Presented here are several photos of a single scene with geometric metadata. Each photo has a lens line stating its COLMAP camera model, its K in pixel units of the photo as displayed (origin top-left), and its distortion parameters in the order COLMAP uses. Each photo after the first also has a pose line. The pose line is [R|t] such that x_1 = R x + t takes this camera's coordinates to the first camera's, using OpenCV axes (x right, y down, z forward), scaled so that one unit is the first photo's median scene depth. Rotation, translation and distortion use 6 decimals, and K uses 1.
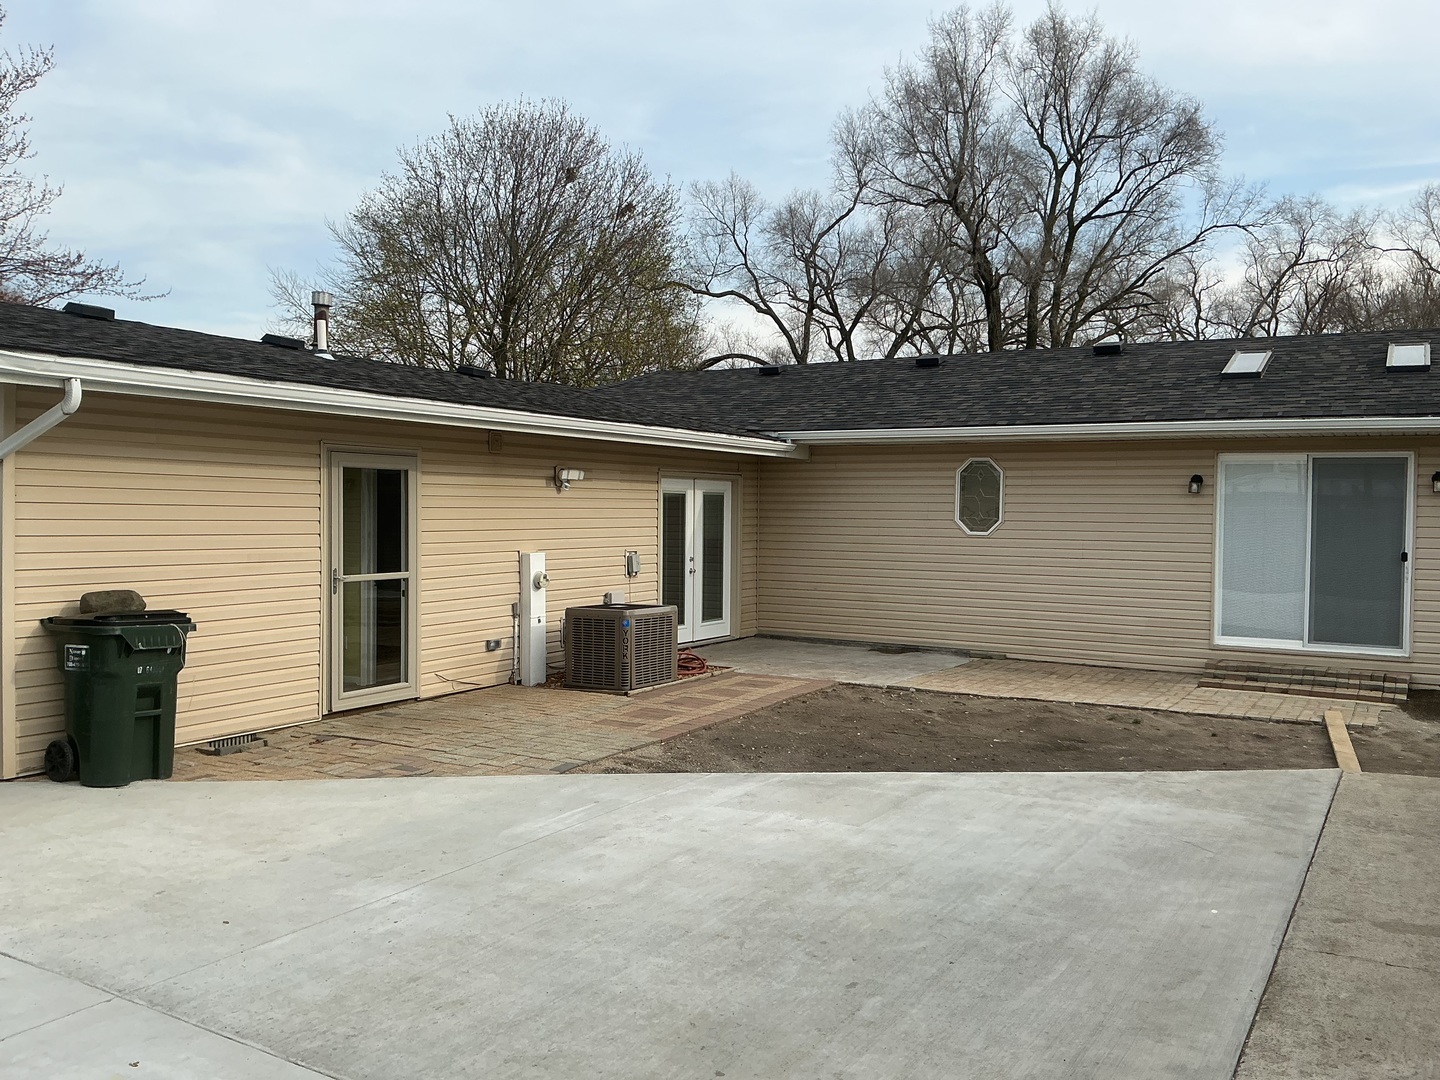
lens RADIAL K [[1210.9, 0, 718.6], [0, 1210.9, 540.0], [0, 0, 1]] dist [0.004245, -0.004564]
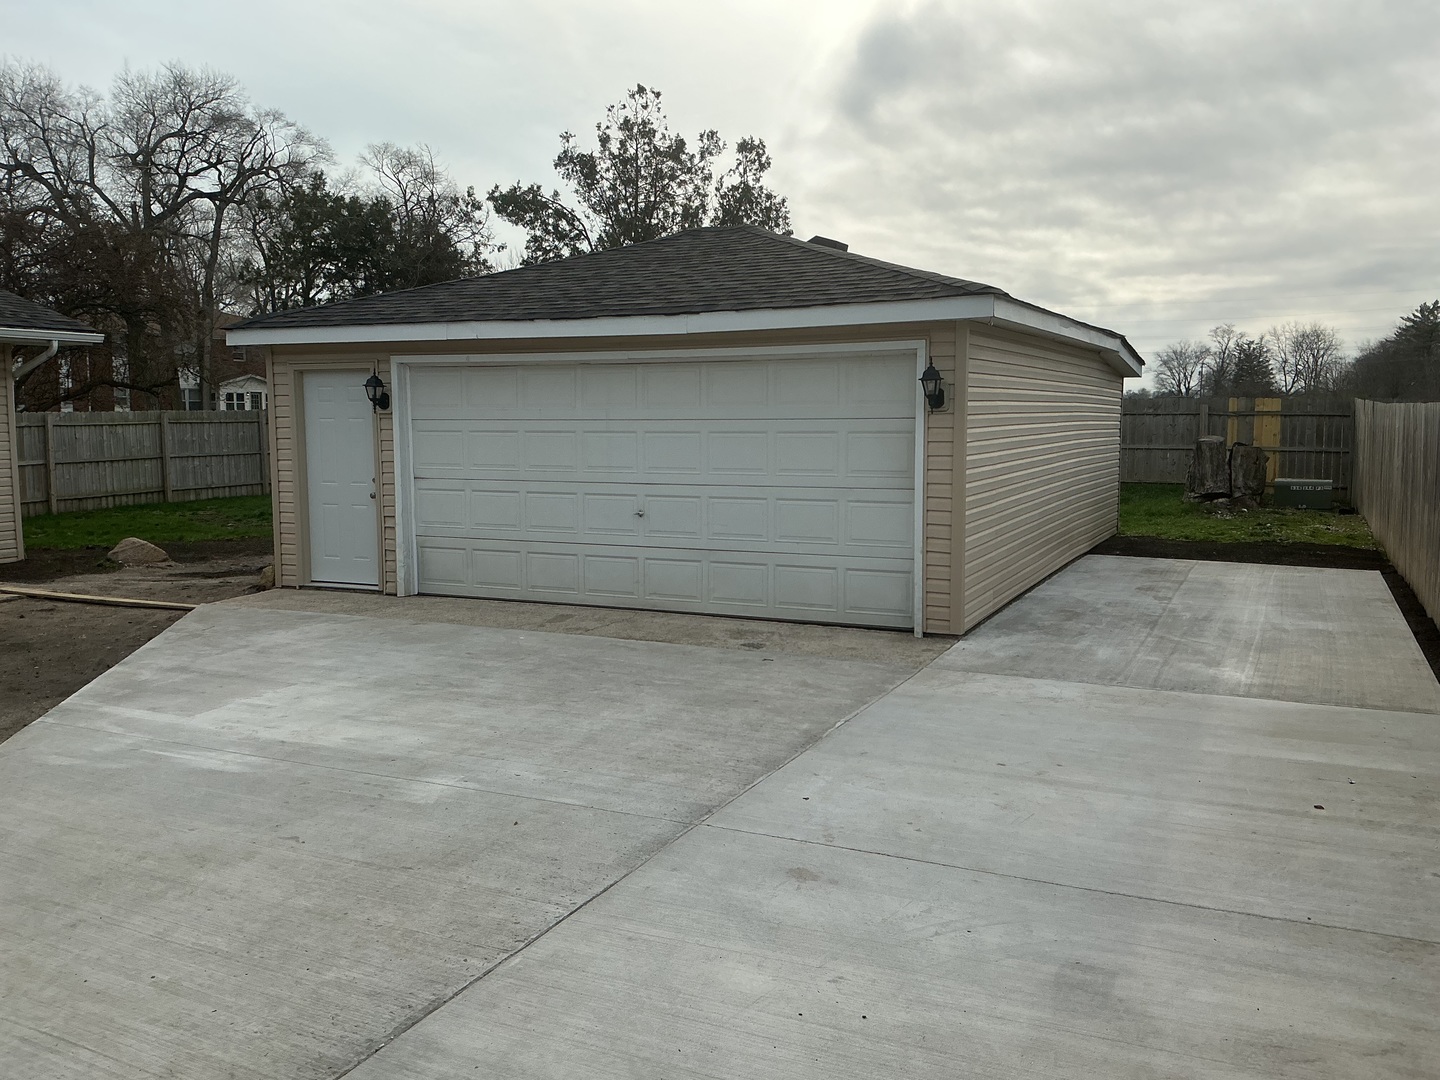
lens RADIAL K [[1210.9, 0, 721.5], [0, 1210.9, 537.6], [0, 0, 1]] dist [0.004245, -0.004564]
pose [[-0.137439, -0.078631, 0.987384, -1.397757], [0.052783, 0.994846, 0.086573, 0.022349], [-0.989103, 0.064015, -0.132580, 0.992926]]
